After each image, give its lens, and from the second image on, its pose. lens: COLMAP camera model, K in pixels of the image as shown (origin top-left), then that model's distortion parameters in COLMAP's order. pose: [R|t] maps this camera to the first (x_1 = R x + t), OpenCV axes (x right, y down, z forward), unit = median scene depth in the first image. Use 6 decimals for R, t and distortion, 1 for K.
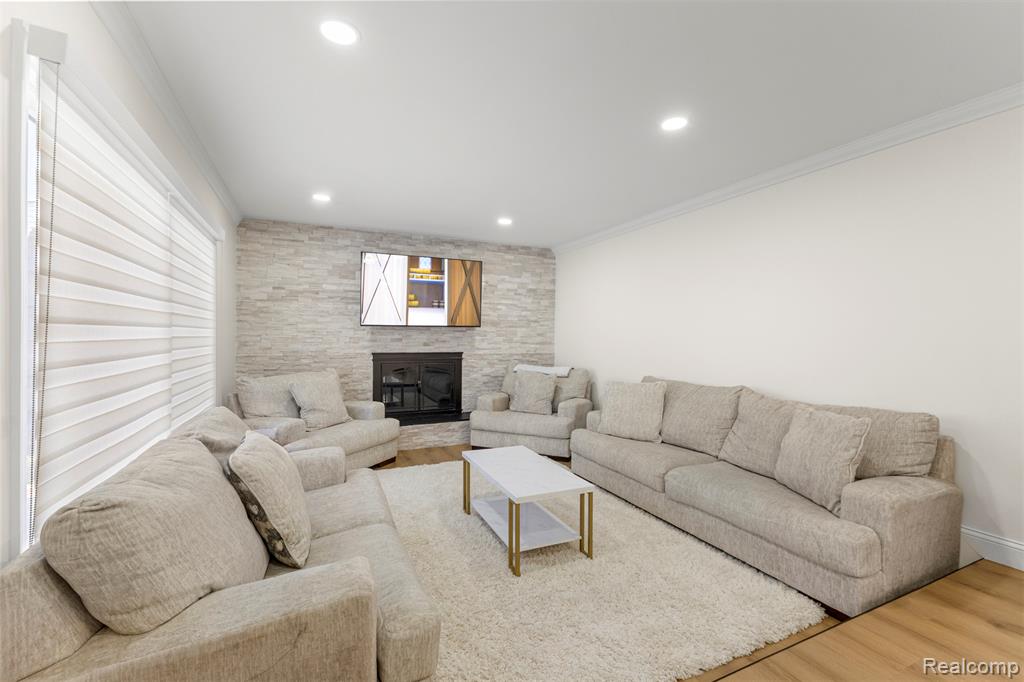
lens RADIAL K [[439.2, 0, 514.5], [0, 439.2, 338.2], [0, 0, 1]] dist [0.007911, -0.001205]
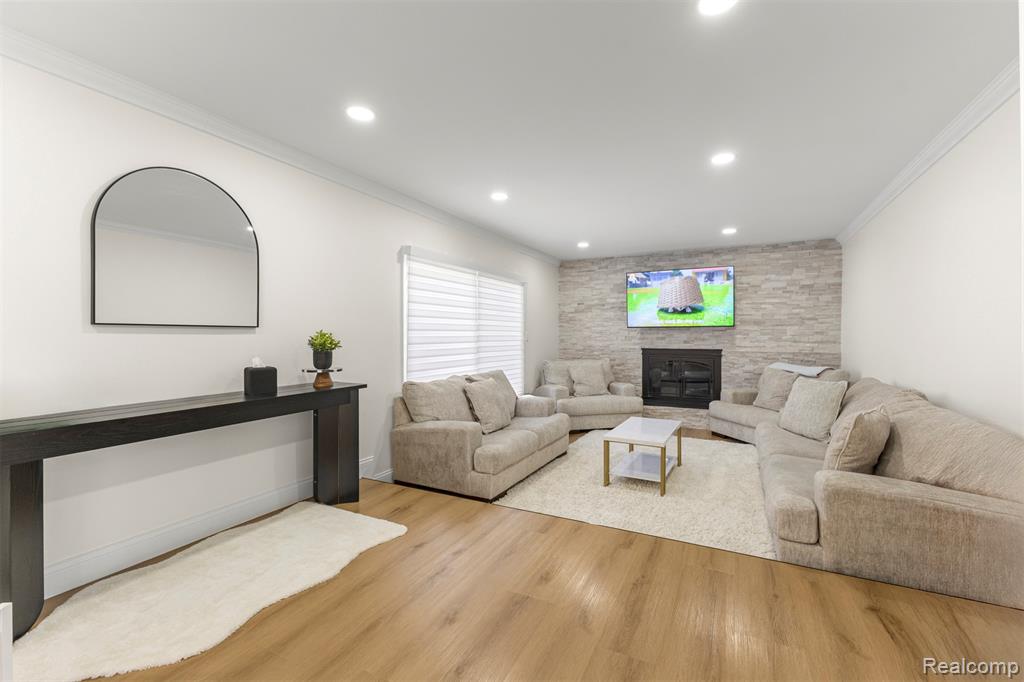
lens RADIAL K [[439.2, 0, 514.5], [0, 439.2, 338.2], [0, 0, 1]] dist [0.007911, -0.001205]
pose [[0.617940, -0.000996, -0.786225, 0.486081], [-0.000319, 0.999999, -0.001517, 0.005987], [0.786226, 0.001188, 0.617939, -0.105535]]
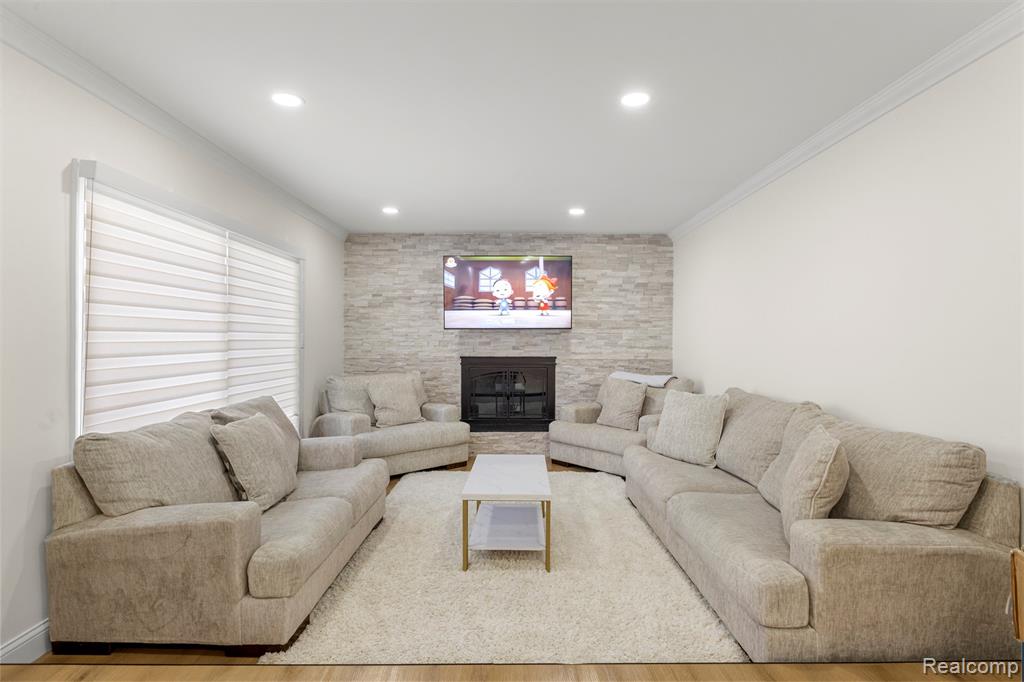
lens RADIAL K [[532.2, 0, 513.7], [0, 532.2, 336.1], [0, 0, 1]] dist [-0.003750, -0.000431]
pose [[0.909466, -0.006504, -0.415727, 0.295024], [0.001329, 0.999918, -0.012737, 0.003187], [0.415776, 0.011032, 0.909400, -0.042500]]
